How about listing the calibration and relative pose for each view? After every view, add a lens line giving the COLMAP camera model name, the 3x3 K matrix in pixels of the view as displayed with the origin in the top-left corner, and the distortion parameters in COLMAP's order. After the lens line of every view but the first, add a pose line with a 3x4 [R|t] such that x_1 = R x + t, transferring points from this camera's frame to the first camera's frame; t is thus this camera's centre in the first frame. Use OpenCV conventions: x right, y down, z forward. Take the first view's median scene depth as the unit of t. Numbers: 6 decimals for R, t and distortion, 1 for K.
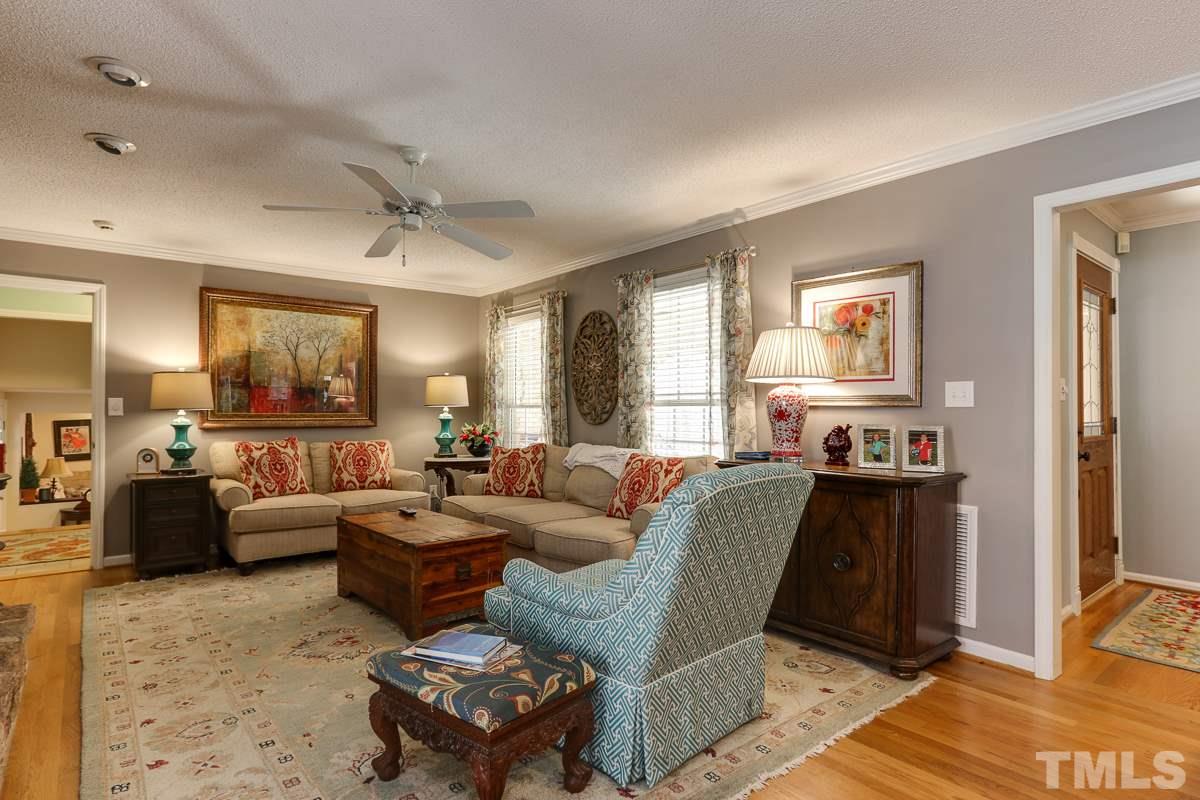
lens RADIAL K [[628.0, 0, 590.8], [0, 628.0, 405.7], [0, 0, 1]] dist [-0.011627, -0.000337]
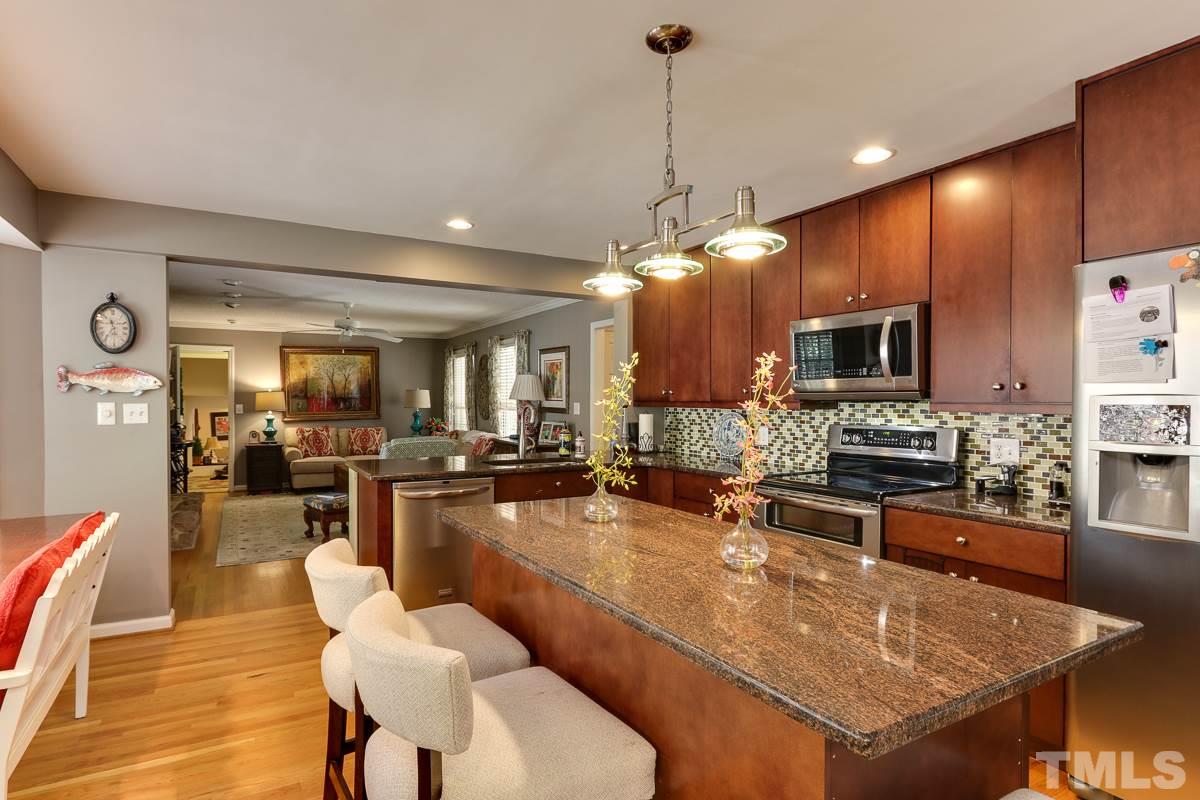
lens RADIAL K [[628.0, 0, 597.5], [0, 628.0, 401.5], [0, 0, 1]] dist [-0.011627, -0.000337]
pose [[0.987632, 0.001323, -0.156785, 0.630675], [0.000335, 0.999944, 0.010549, -0.041540], [0.156790, -0.010471, 0.987576, -0.733054]]
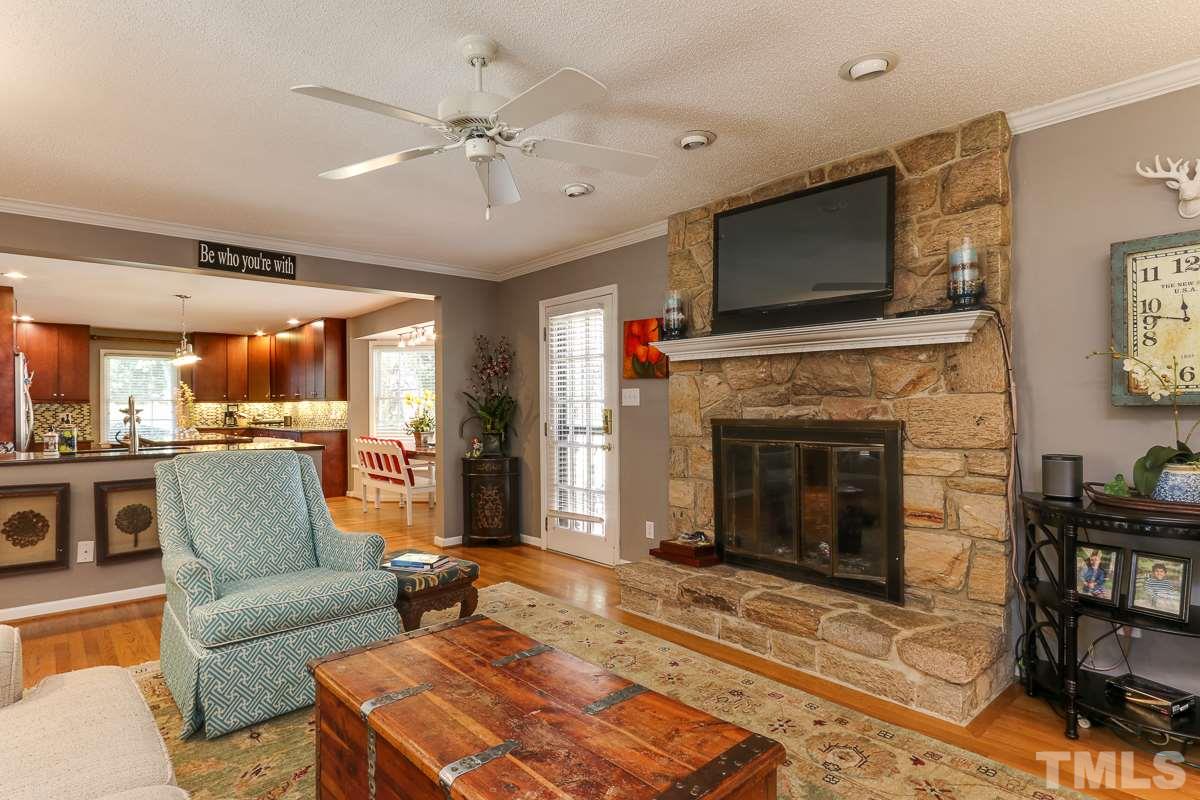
lens RADIAL K [[628.0, 0, 597.4], [0, 628.0, 405.5], [0, 0, 1]] dist [-0.011627, -0.000337]
pose [[-0.998929, 0.002249, -0.046214, -0.259438], [0.002923, 0.999890, -0.014521, 0.002759], [0.046177, -0.014641, -0.998826, 1.174138]]
